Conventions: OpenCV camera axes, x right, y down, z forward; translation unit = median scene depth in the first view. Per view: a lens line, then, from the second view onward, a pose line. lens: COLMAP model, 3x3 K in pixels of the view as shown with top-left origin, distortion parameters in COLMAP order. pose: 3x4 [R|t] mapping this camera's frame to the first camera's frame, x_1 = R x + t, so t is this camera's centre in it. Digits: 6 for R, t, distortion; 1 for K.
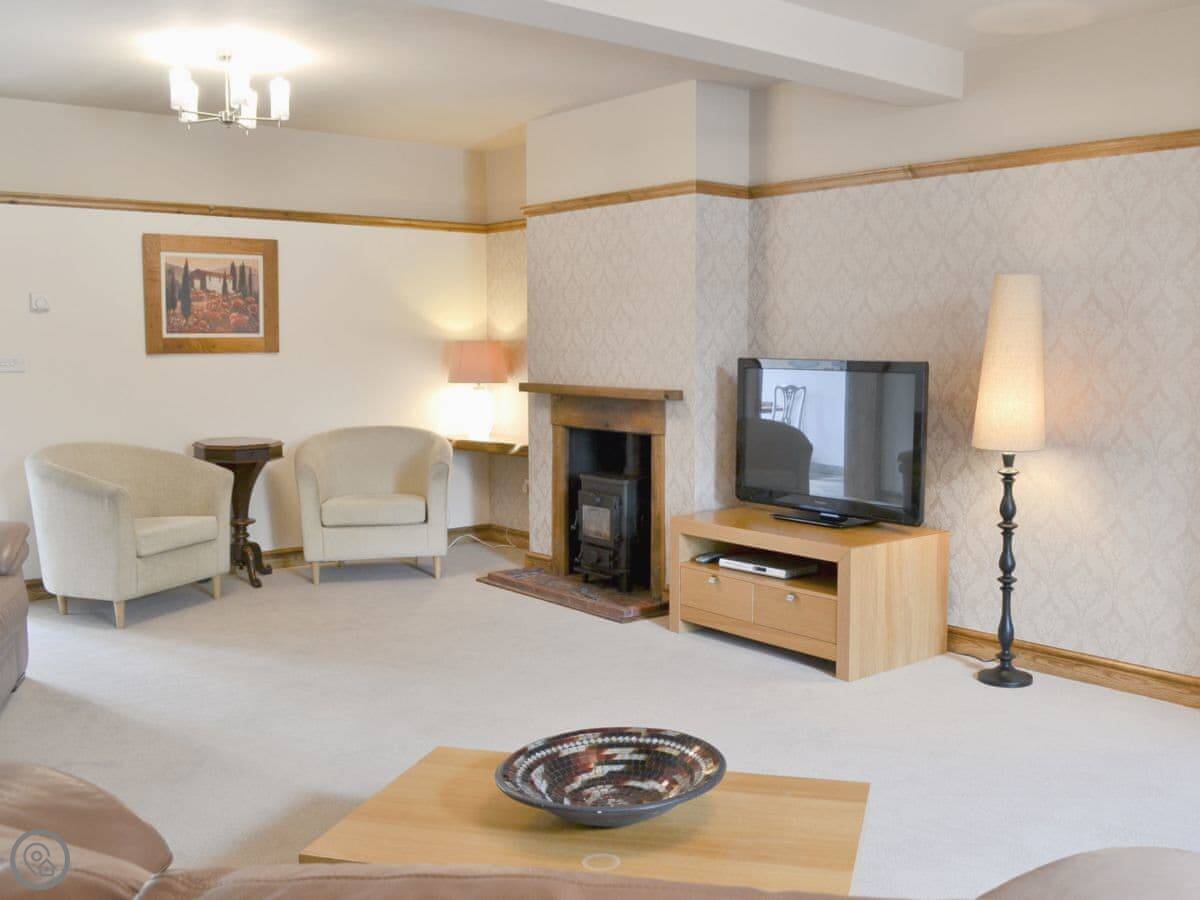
lens RADIAL K [[1116.4, 0, 602.0], [0, 1116.4, 444.8], [0, 0, 1]] dist [-0.078043, 0.000000]
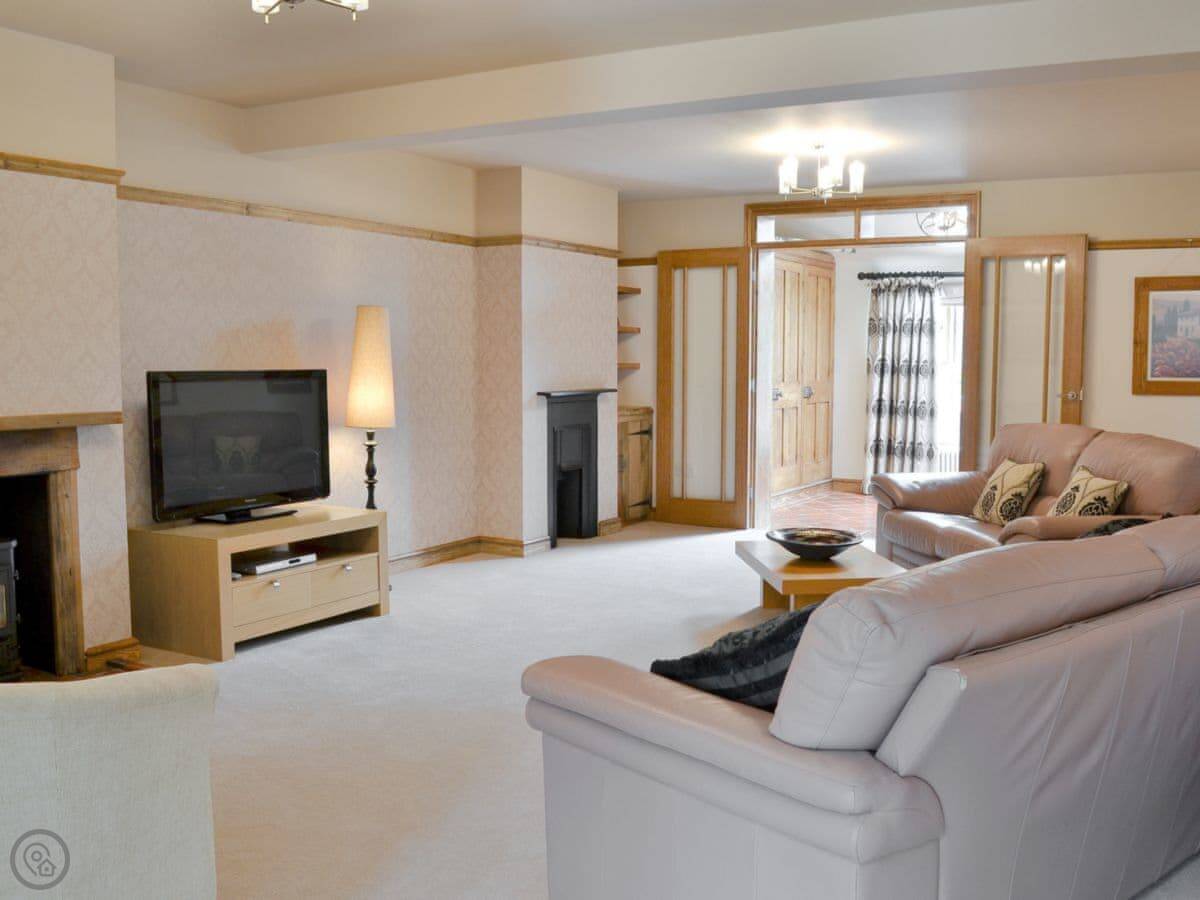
lens RADIAL K [[1116.4, 0, 600.2], [0, 1116.4, 455.0], [0, 0, 1]] dist [-0.078043, 0.000000]
pose [[-0.318978, -0.085637, 0.943885, -0.972440], [0.087272, 0.989024, 0.119225, -0.095347], [-0.943735, 0.120405, -0.308004, 1.039102]]
